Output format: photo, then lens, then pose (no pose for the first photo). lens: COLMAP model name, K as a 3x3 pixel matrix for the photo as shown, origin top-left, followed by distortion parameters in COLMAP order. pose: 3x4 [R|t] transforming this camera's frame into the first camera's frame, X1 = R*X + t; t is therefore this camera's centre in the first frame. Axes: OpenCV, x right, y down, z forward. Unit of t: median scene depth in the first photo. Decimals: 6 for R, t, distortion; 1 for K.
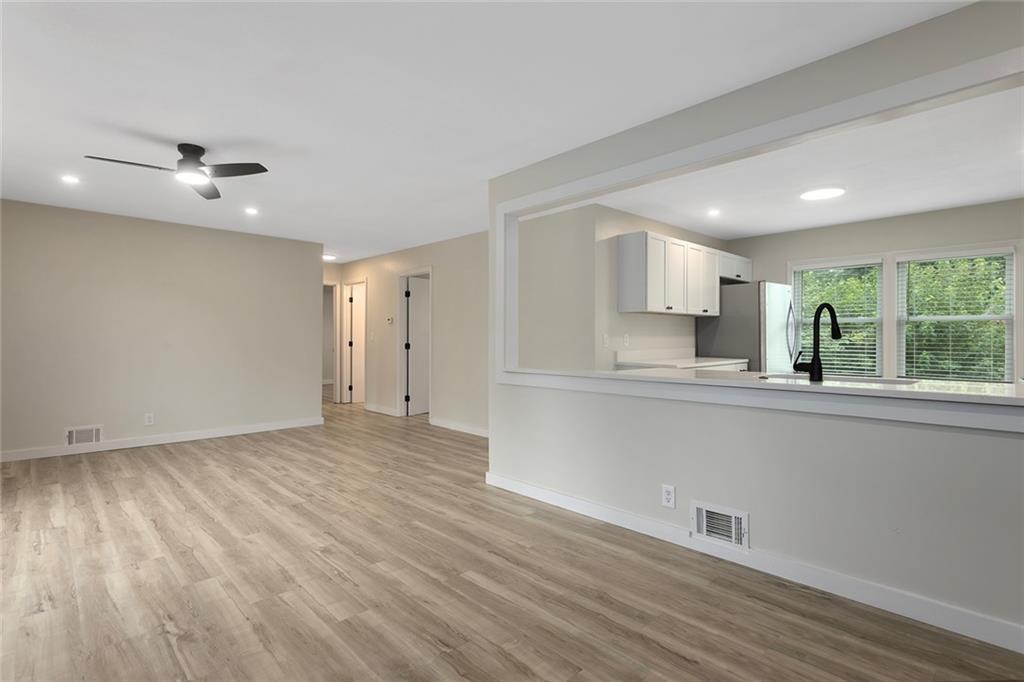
lens RADIAL K [[501.8, 0, 513.3], [0, 501.8, 343.6], [0, 0, 1]] dist [-0.000935, -0.002239]
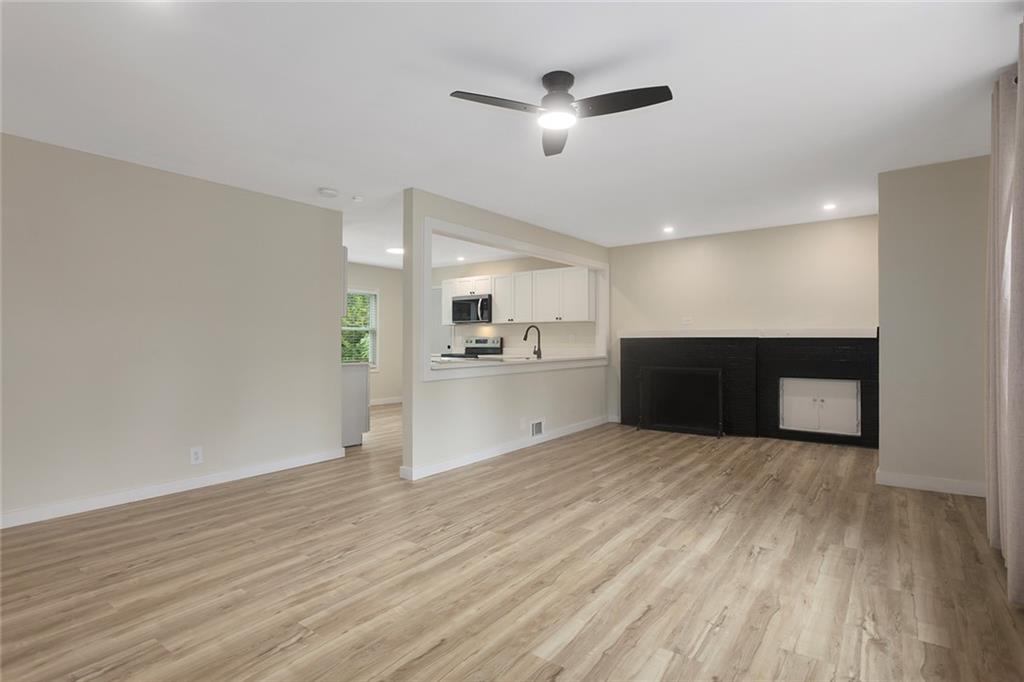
lens RADIAL K [[501.8, 0, 512.9], [0, 501.8, 337.9], [0, 0, 1]] dist [-0.000935, -0.002239]
pose [[-0.166155, 0.004944, 0.986087, -1.621549], [0.010983, 0.999935, -0.003163, -0.016165], [-0.986039, 0.010304, -0.166198, 1.407575]]
